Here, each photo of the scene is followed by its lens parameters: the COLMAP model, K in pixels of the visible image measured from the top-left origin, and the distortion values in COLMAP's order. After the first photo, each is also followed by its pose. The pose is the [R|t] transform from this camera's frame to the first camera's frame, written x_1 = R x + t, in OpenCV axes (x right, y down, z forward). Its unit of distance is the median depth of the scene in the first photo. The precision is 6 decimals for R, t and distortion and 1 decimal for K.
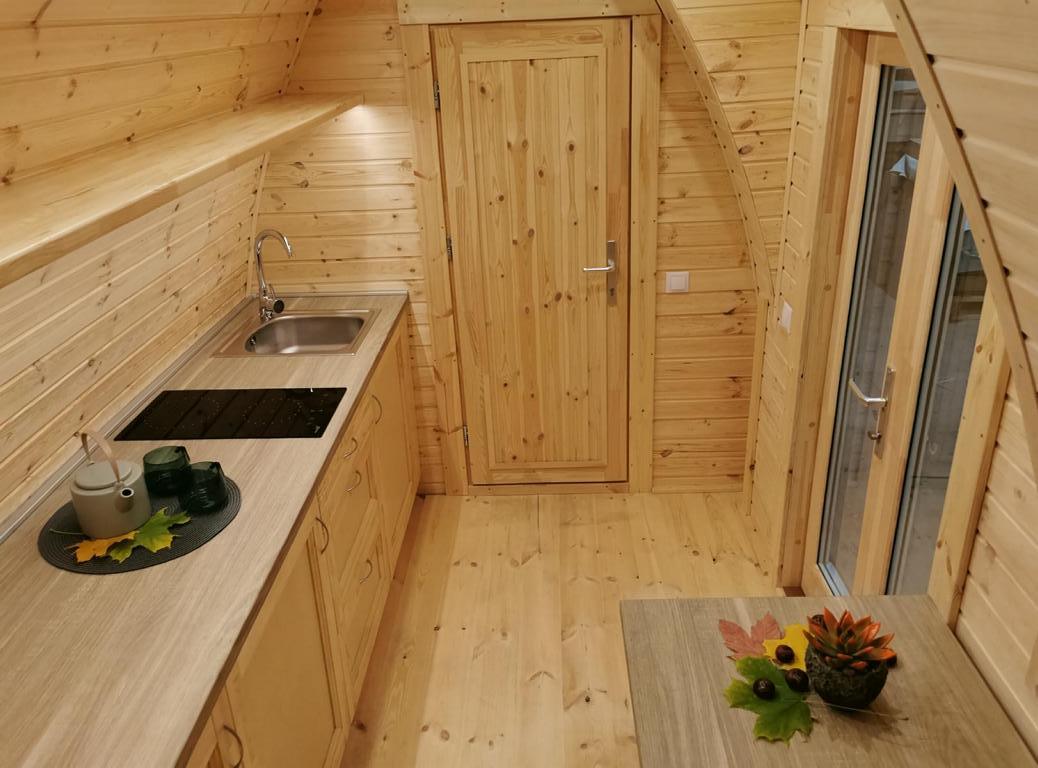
lens RADIAL K [[819.5, 0, 519.0], [0, 819.5, 384.0], [0, 0, 1]] dist [0.003821, -0.002677]
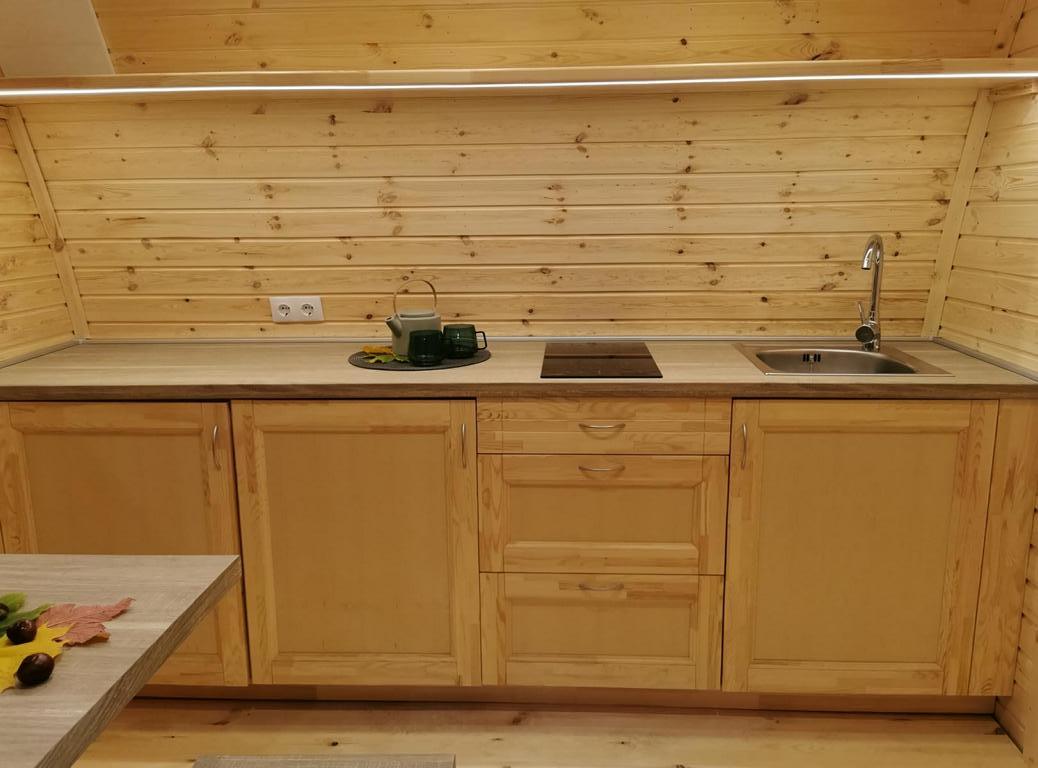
lens RADIAL K [[819.5, 0, 519.0], [0, 819.5, 384.0], [0, 0, 1]] dist [0.003821, -0.002677]
pose [[-0.035988, 0.243187, -0.969312, 0.493914], [-0.398602, 0.885953, 0.237072, -0.104667], [0.916418, 0.394901, 0.065051, 0.649086]]
